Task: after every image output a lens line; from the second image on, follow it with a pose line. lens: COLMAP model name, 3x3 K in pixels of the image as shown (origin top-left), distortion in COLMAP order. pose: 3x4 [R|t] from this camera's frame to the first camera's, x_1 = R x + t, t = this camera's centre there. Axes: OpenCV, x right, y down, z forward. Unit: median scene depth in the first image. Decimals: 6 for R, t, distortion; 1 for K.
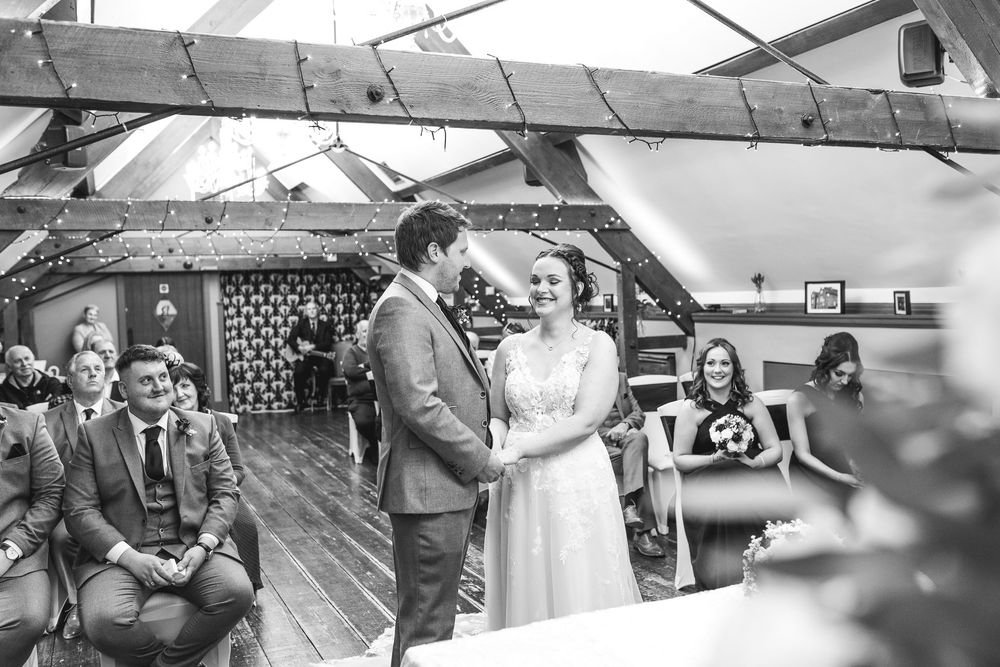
lens RADIAL K [[952.8, 0, 500.0], [0, 952.8, 333.5], [0, 0, 1]] dist [-0.001747, 0.018272]
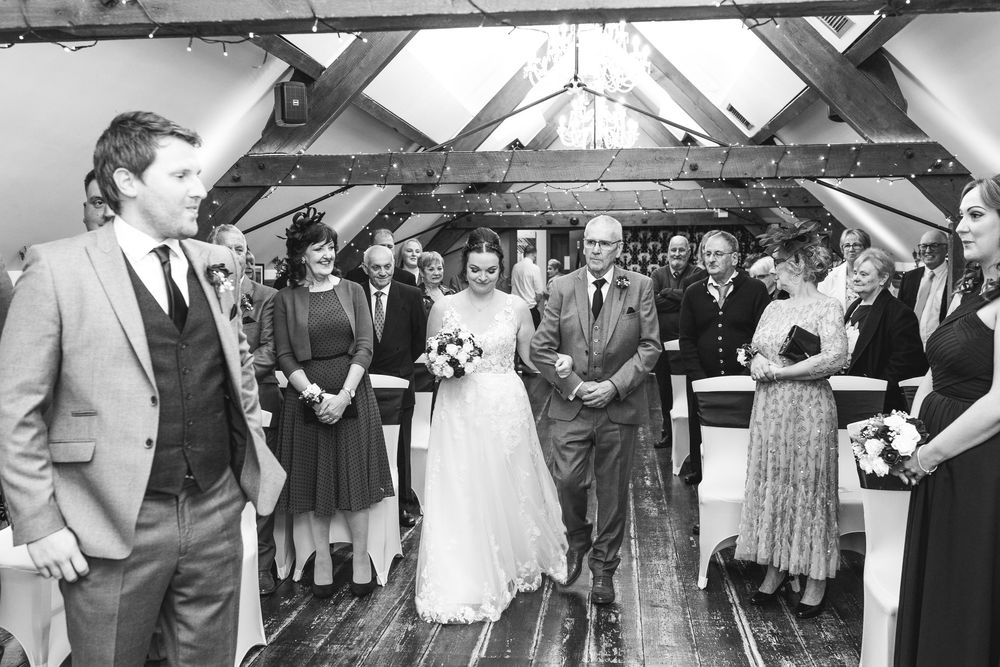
lens RADIAL K [[952.8, 0, 500.0], [0, 952.8, 333.5], [0, 0, 1]] dist [-0.001747, 0.018272]
pose [[0.870662, 0.061008, -0.488083, 0.191474], [-0.038933, 0.997713, 0.055258, -0.012619], [0.490338, -0.029109, 0.871046, 0.173061]]
